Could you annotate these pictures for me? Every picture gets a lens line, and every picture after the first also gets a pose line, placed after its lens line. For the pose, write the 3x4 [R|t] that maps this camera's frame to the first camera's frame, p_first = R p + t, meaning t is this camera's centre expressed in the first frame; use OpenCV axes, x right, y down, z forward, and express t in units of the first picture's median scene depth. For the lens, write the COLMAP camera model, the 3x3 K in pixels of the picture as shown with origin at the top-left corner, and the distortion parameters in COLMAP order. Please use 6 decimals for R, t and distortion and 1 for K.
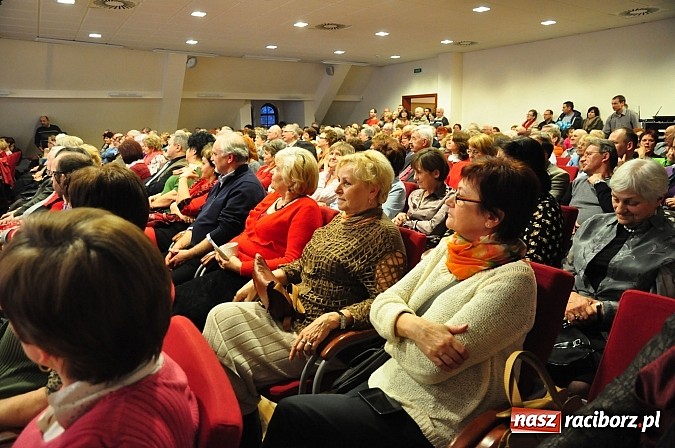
lens RADIAL K [[467.3, 0, 334.2], [0, 467.3, 225.1], [0, 0, 1]] dist [-0.105845, 0.071211]
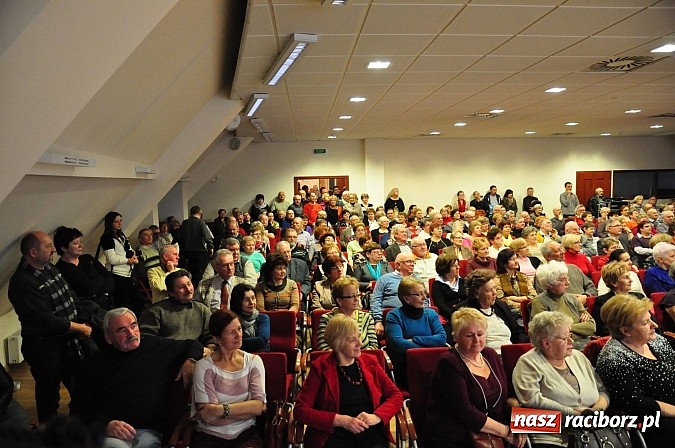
lens RADIAL K [[467.3, 0, 337.6], [0, 467.3, 233.6], [0, 0, 1]] dist [-0.105845, 0.071211]
pose [[0.458751, -0.090158, 0.883979, -0.703630], [0.212489, 0.977106, -0.010618, -0.160128], [-0.862784, 0.192706, 0.467406, 0.583483]]
